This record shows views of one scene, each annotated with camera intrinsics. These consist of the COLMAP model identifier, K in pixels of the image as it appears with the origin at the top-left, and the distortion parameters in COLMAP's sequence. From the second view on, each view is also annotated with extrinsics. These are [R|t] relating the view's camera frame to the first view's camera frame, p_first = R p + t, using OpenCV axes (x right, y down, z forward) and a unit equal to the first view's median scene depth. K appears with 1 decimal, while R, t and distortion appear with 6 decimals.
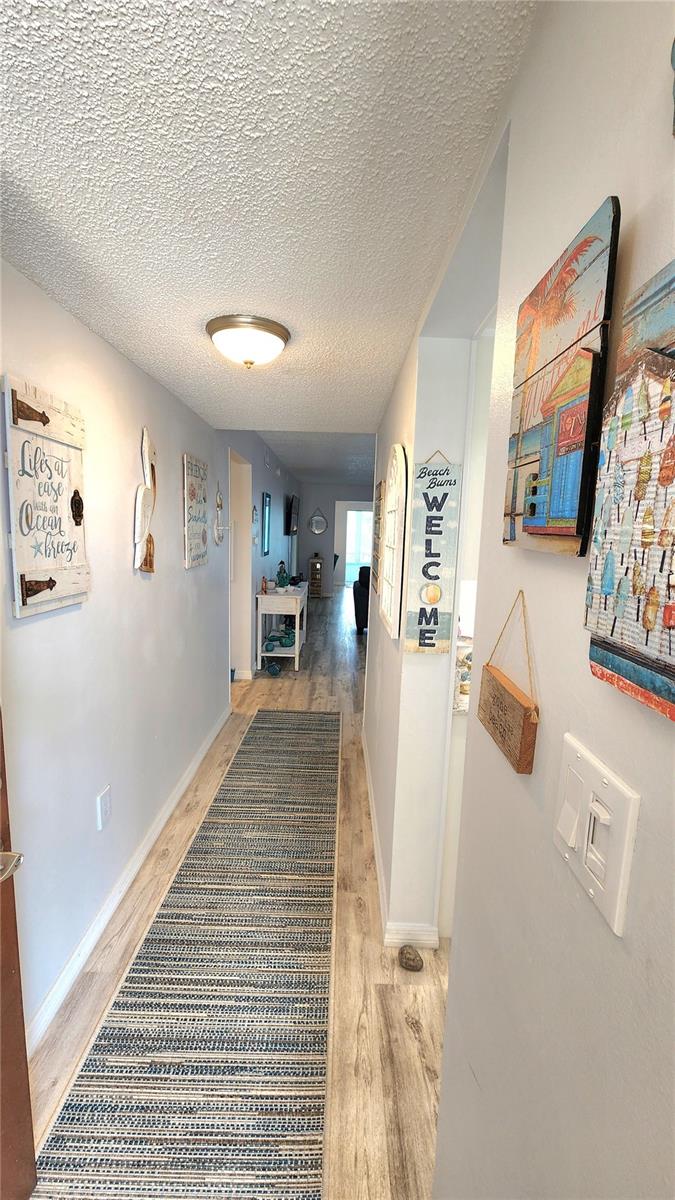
lens RADIAL K [[489.5, 0, 336.4], [0, 489.5, 604.5], [0, 0, 1]] dist [0.002722, -0.003257]
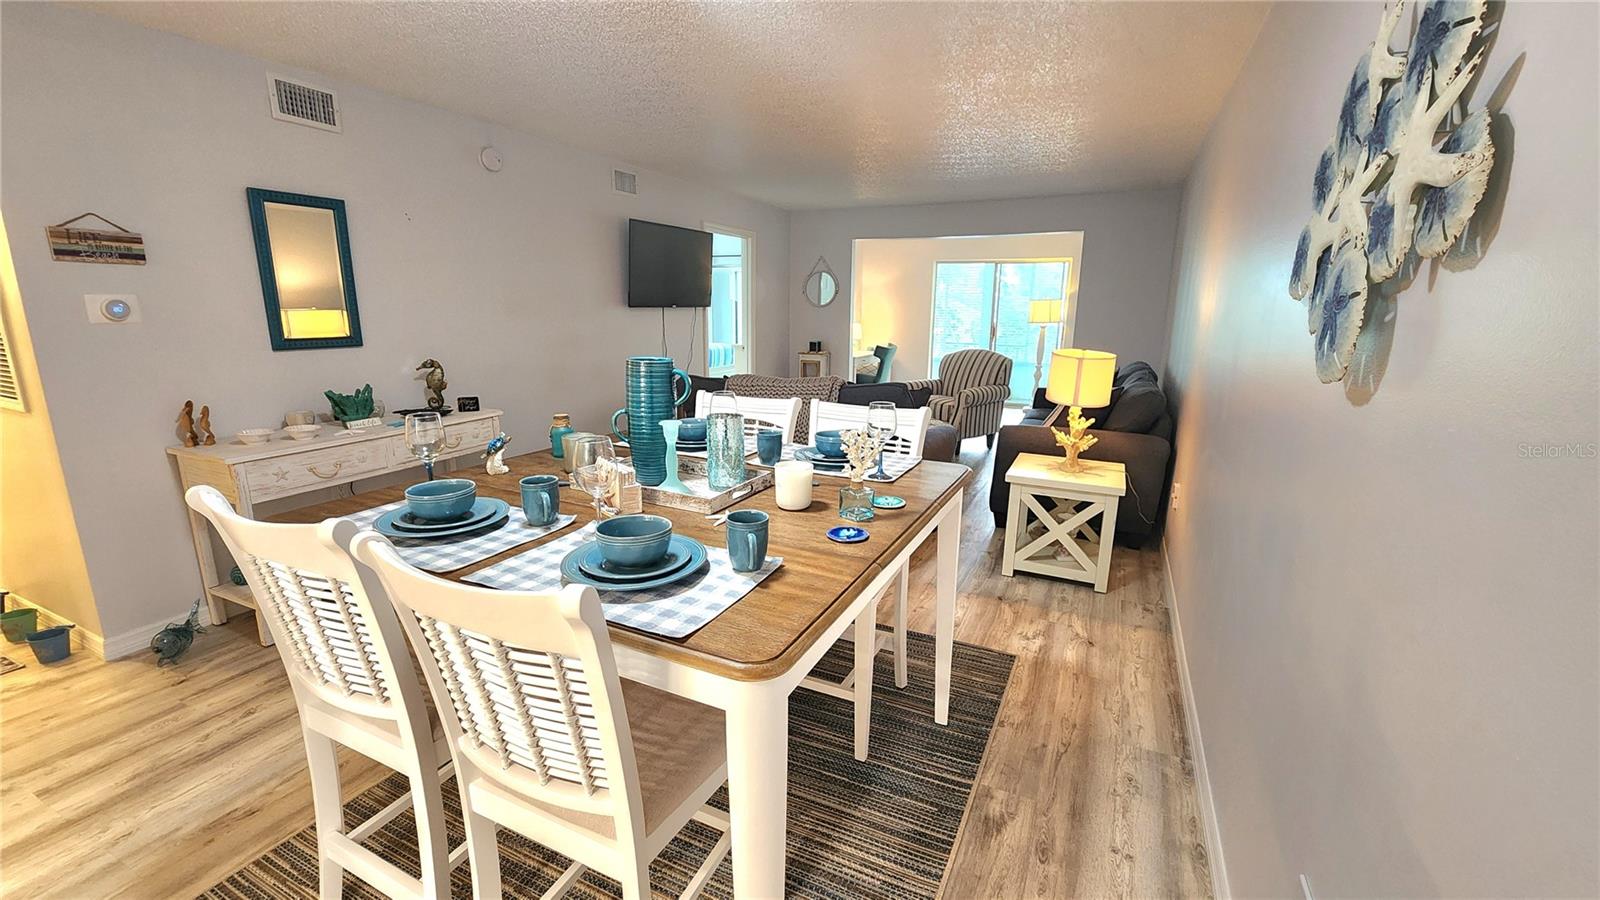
lens RADIAL K [[652.7, 0, 806.8], [0, 652.7, 452.1], [0, 0, 1]] dist [0.002722, -0.003257]
pose [[0.907676, 0.073530, -0.413179, 1.656465], [-0.048459, 0.996309, 0.070849, -0.244618], [0.416864, -0.044286, 0.907890, 2.312987]]
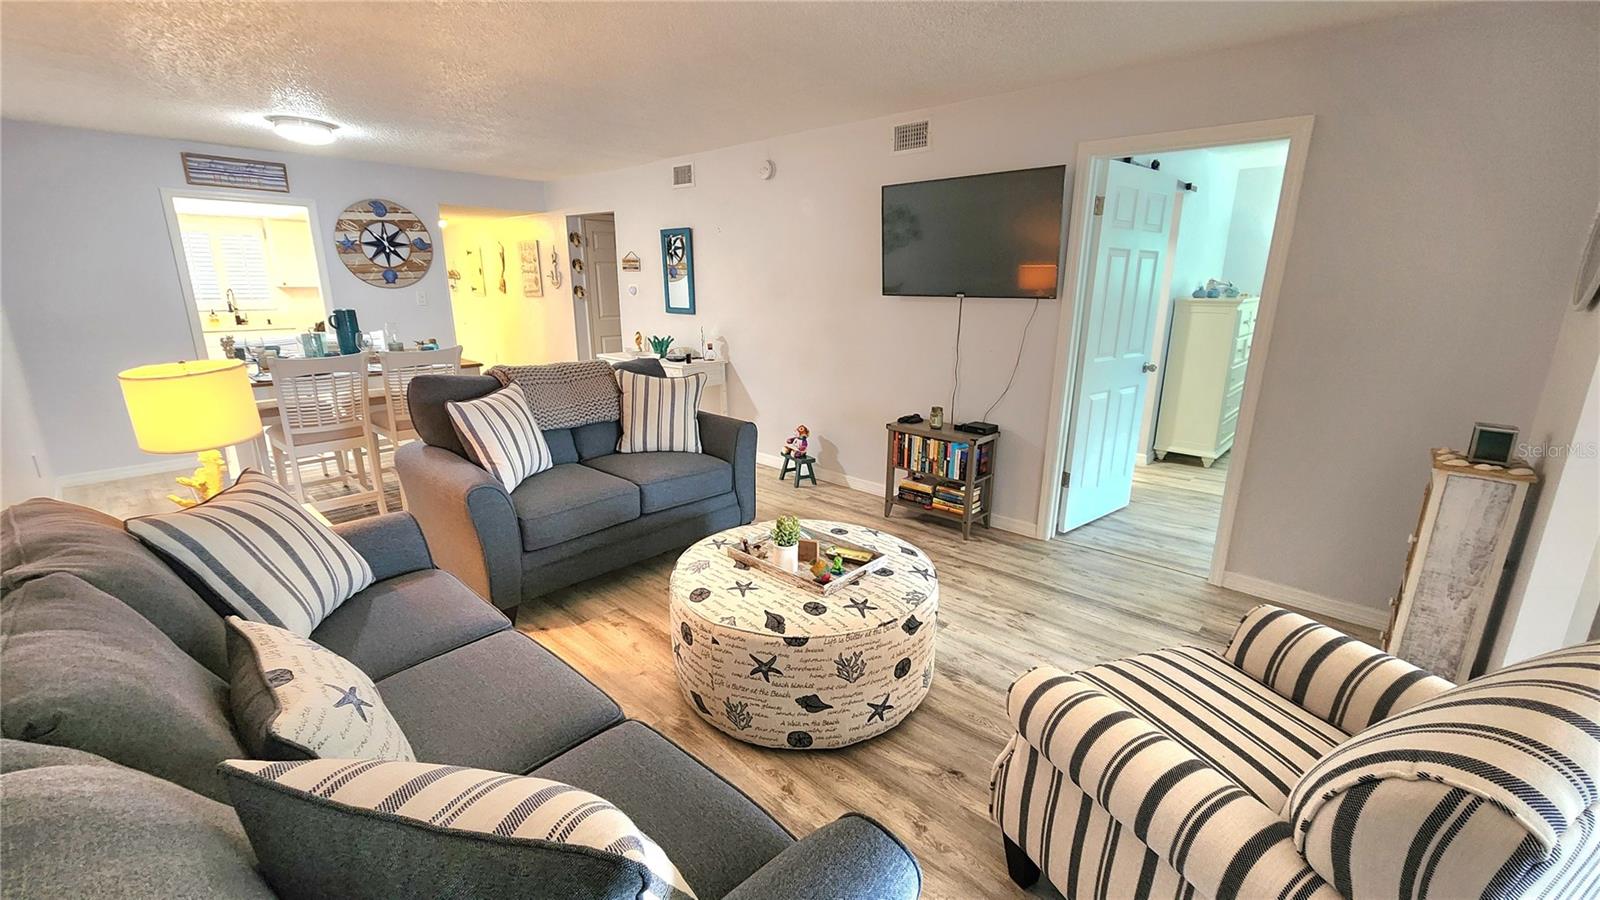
lens RADIAL K [[652.7, 0, 806.8], [0, 652.7, 452.1], [0, 0, 1]] dist [0.002722, -0.003257]
pose [[-0.671436, 0.157247, -0.724187, 1.707966], [-0.138824, 0.933239, 0.331351, -0.912263], [0.727943, 0.323015, -0.604781, 6.377277]]
